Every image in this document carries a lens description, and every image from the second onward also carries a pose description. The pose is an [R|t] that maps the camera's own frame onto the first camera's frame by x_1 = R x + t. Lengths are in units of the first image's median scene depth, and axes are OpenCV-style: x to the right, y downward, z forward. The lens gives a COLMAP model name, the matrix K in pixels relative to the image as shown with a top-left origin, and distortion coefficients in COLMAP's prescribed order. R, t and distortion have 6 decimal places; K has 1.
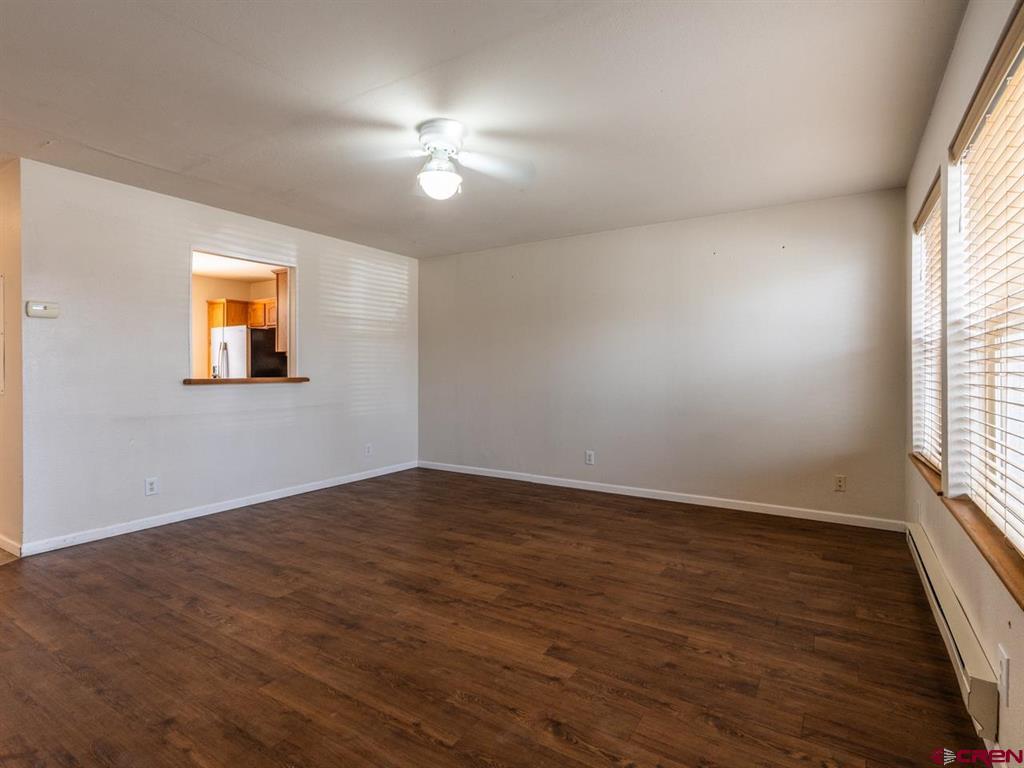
lens RADIAL K [[524.8, 0, 512.5], [0, 524.8, 372.3], [0, 0, 1]] dist [-0.002744, 0.001947]
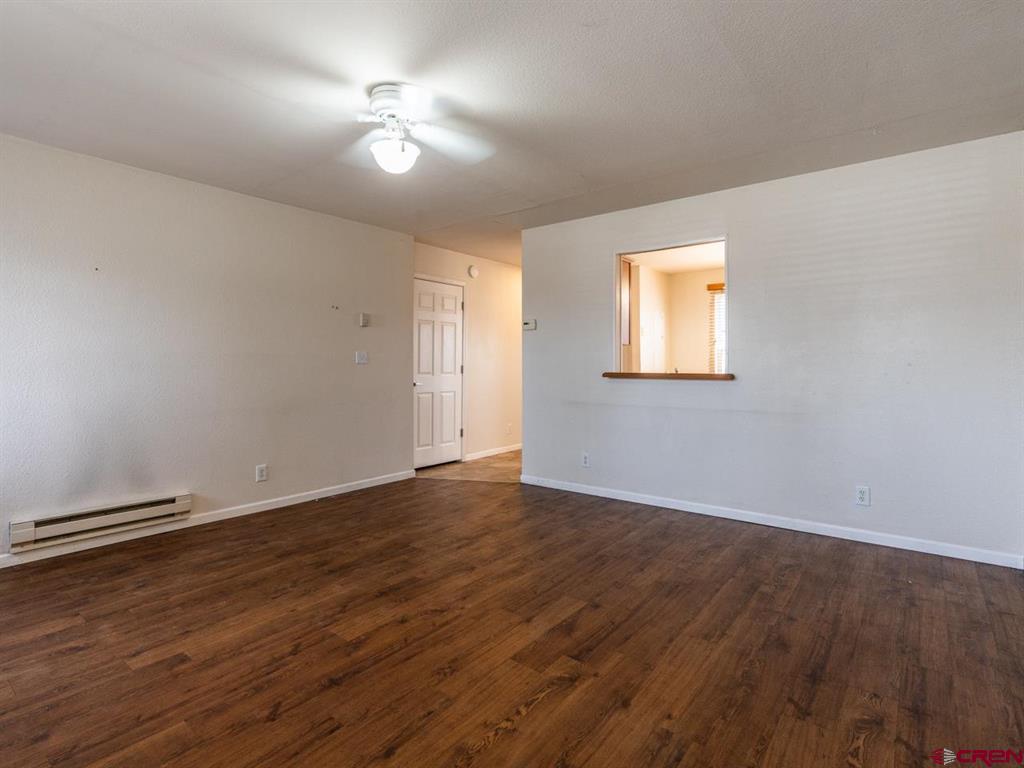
lens RADIAL K [[524.8, 0, 512.5], [0, 524.8, 372.3], [0, 0, 1]] dist [-0.002744, 0.001947]
pose [[-0.102089, 0.013744, -0.994680, 0.713753], [-0.007278, 0.999867, 0.014563, -0.003863], [0.994749, 0.008726, -0.101976, 1.265855]]
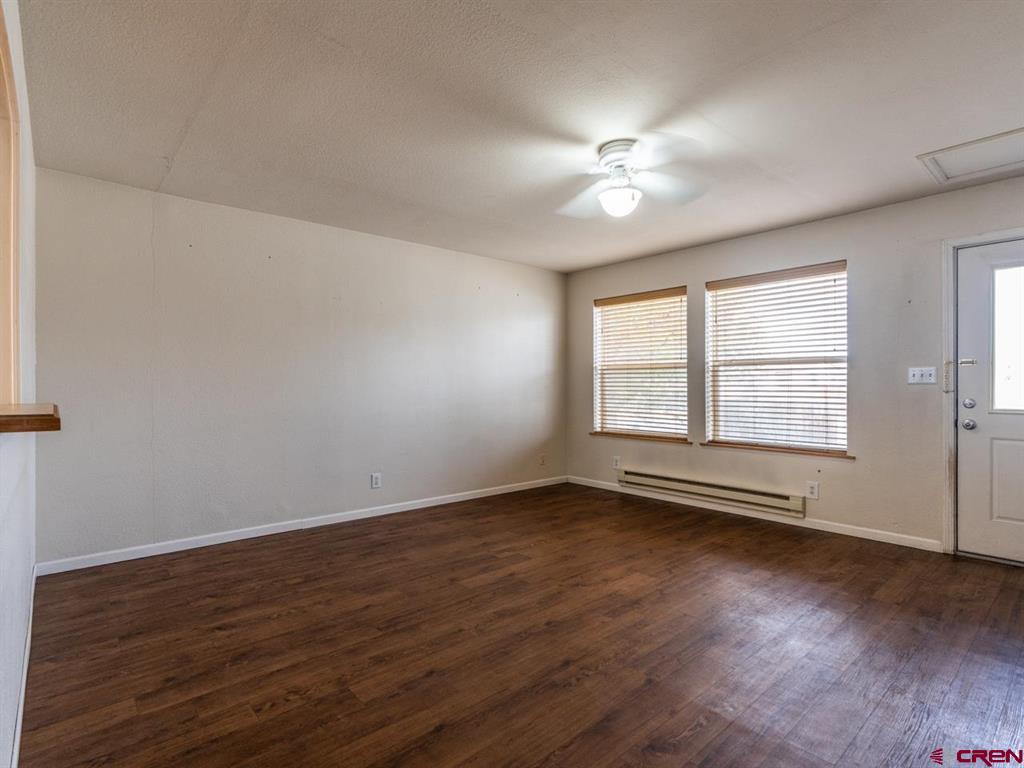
lens RADIAL K [[524.8, 0, 512.5], [0, 524.8, 372.3], [0, 0, 1]] dist [-0.002744, 0.001947]
pose [[0.284139, 0.020131, 0.958572, -1.162859], [0.006620, 0.999715, -0.022957, -0.005897], [-0.958760, 0.012869, 0.283924, 0.890048]]
